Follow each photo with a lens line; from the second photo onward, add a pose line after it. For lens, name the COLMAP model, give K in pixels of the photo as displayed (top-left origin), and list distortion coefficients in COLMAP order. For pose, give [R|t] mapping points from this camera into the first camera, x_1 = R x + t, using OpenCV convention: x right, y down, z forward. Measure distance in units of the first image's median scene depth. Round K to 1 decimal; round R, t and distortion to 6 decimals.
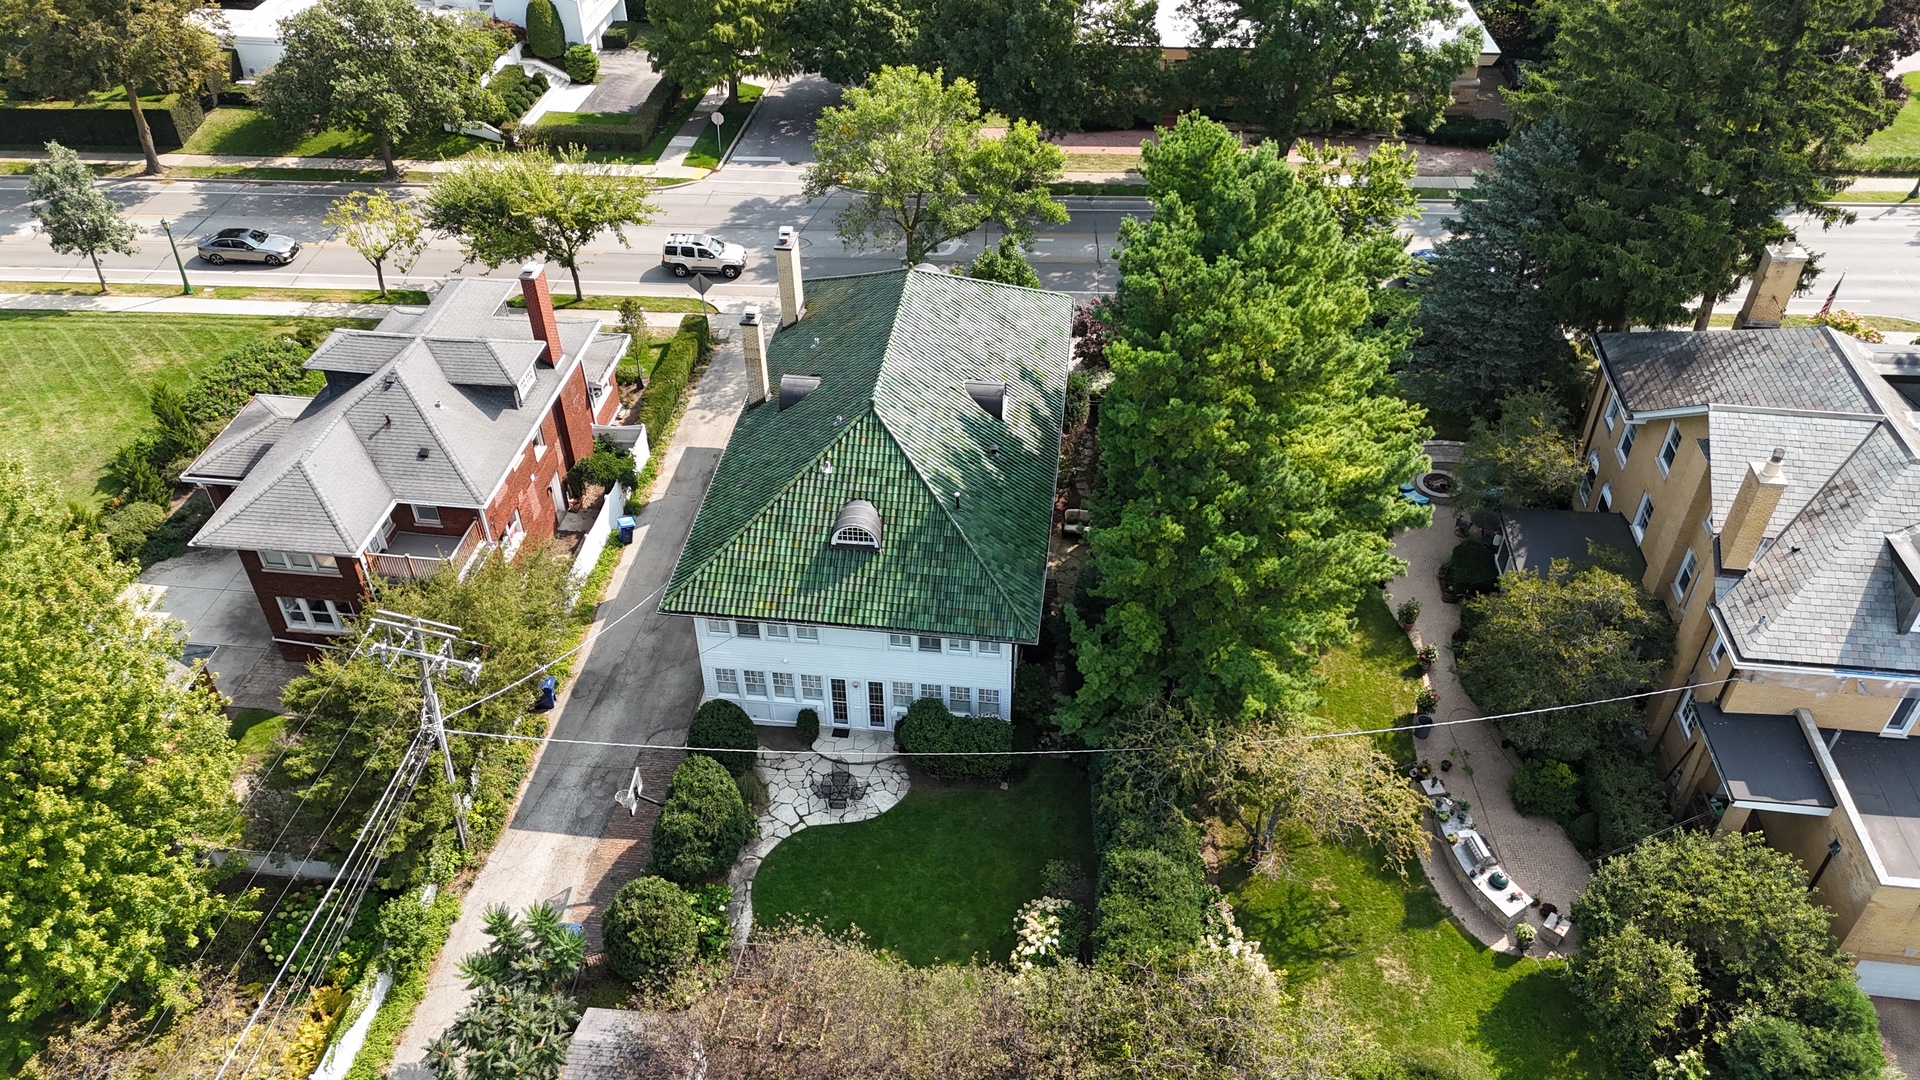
lens RADIAL K [[1413.8, 0, 962.3], [0, 1413.8, 547.2], [0, 0, 1]] dist [0.049001, -0.037638]
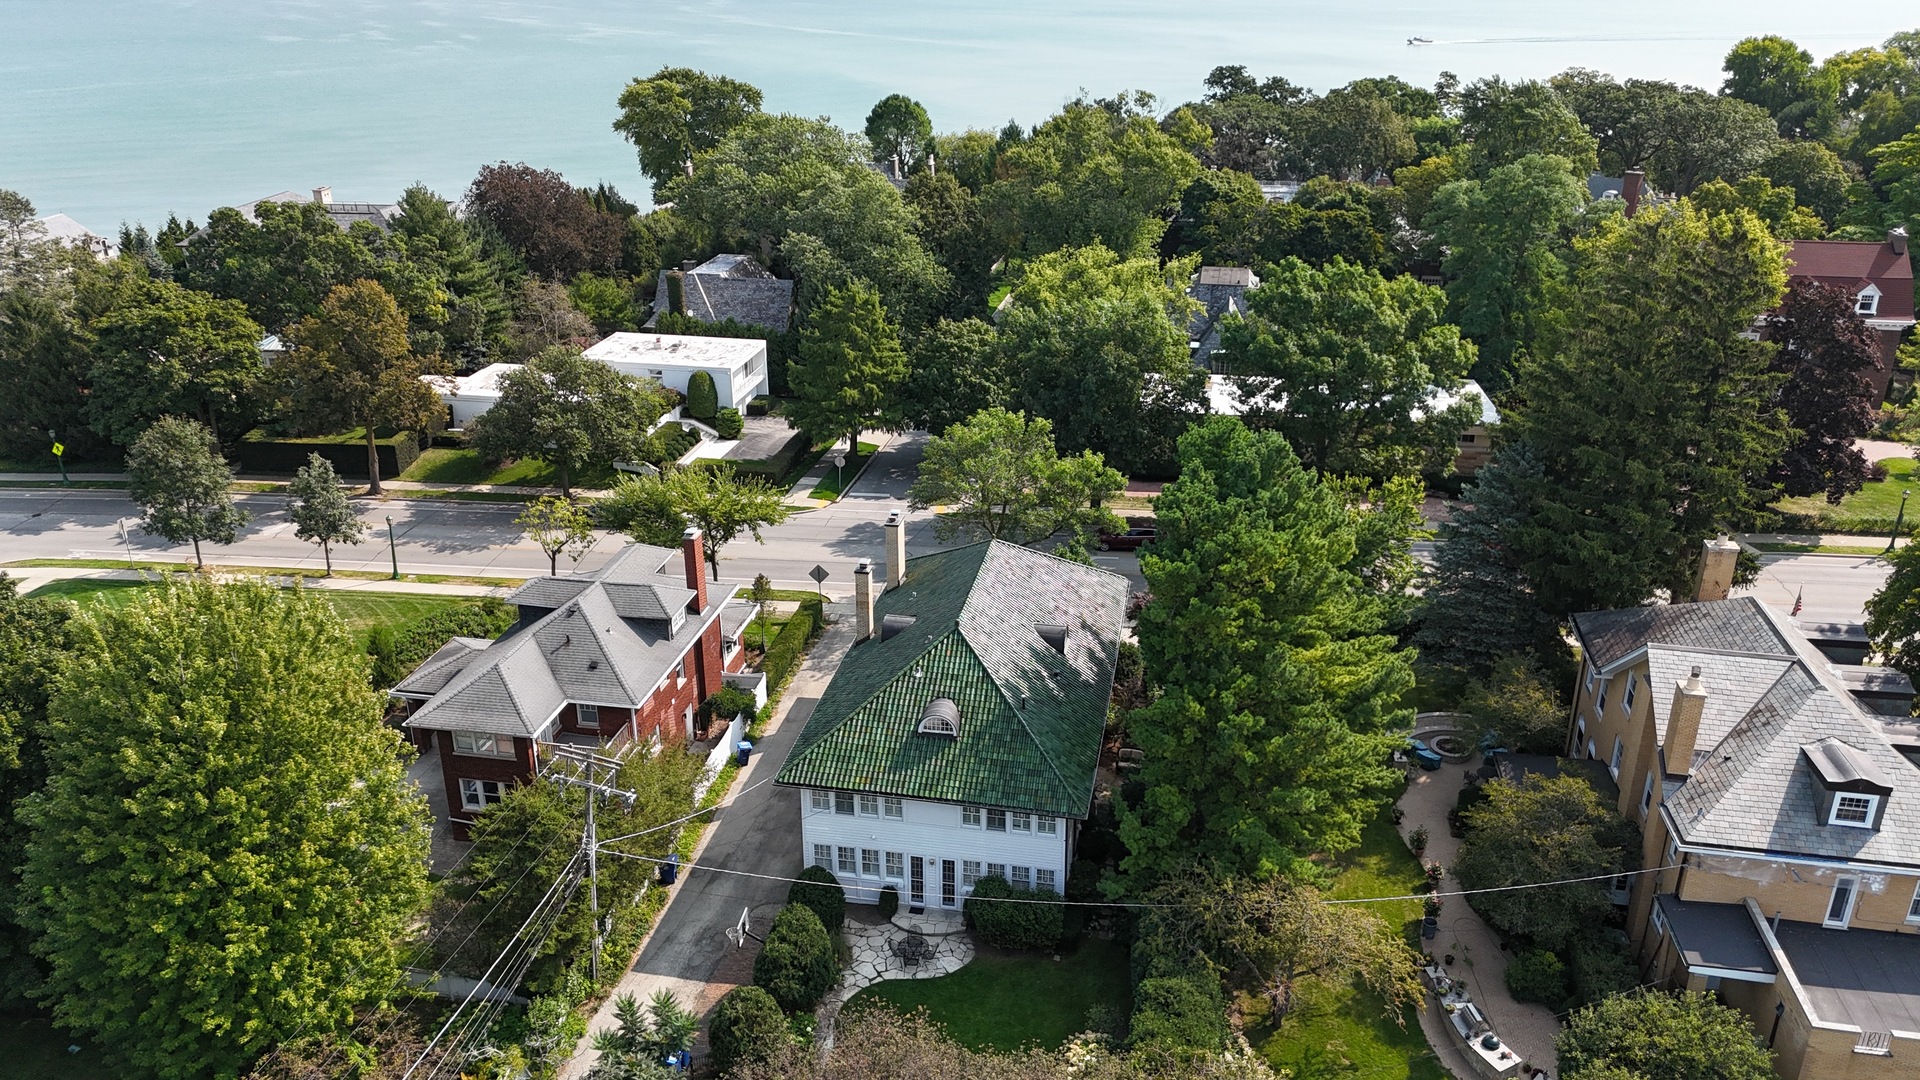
lens RADIAL K [[1413.8, 0, 959.8], [0, 1413.8, 540.1], [0, 0, 1]] dist [0.049001, -0.037638]
pose [[0.997315, 0.028581, -0.067424, 0.018973], [-0.046801, 0.956895, -0.286639, 0.176069], [0.056326, 0.289025, 0.955663, -0.198095]]
